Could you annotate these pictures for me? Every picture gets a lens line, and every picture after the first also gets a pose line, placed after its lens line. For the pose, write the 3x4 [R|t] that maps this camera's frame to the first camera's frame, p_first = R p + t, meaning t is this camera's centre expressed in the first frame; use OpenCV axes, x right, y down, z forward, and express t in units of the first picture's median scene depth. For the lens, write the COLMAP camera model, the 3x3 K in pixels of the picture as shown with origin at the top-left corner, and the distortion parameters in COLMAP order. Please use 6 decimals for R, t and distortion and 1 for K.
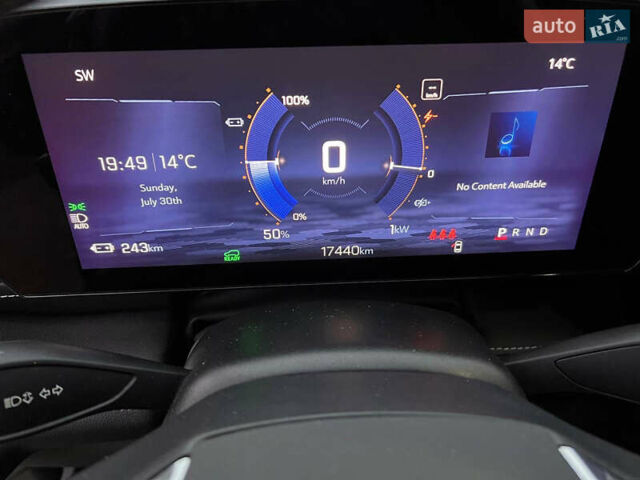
lens RADIAL K [[470.2, 0, 320.0], [0, 470.2, 240.0], [0, 0, 1]] dist [0.036252, -0.045632]
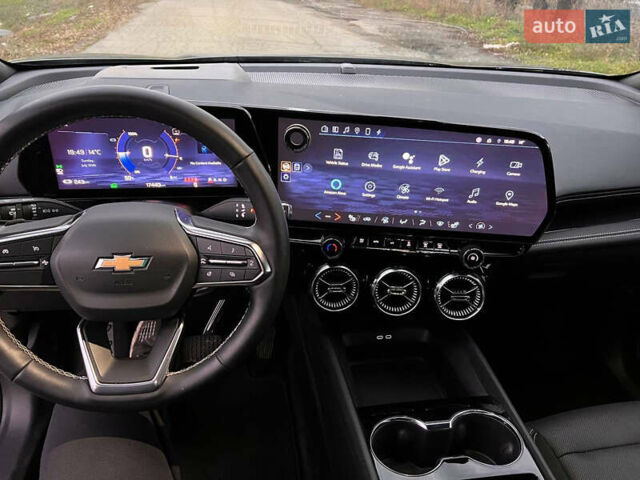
lens RADIAL K [[468.5, 0, 321.9], [0, 468.5, 238.1], [0, 0, 1]] dist [0.039831, -0.050669]
pose [[0.996151, 0.009422, 0.087150, 0.875381], [-0.004550, 0.998425, -0.055924, 0.535928], [-0.087540, 0.055312, 0.994624, -2.066630]]
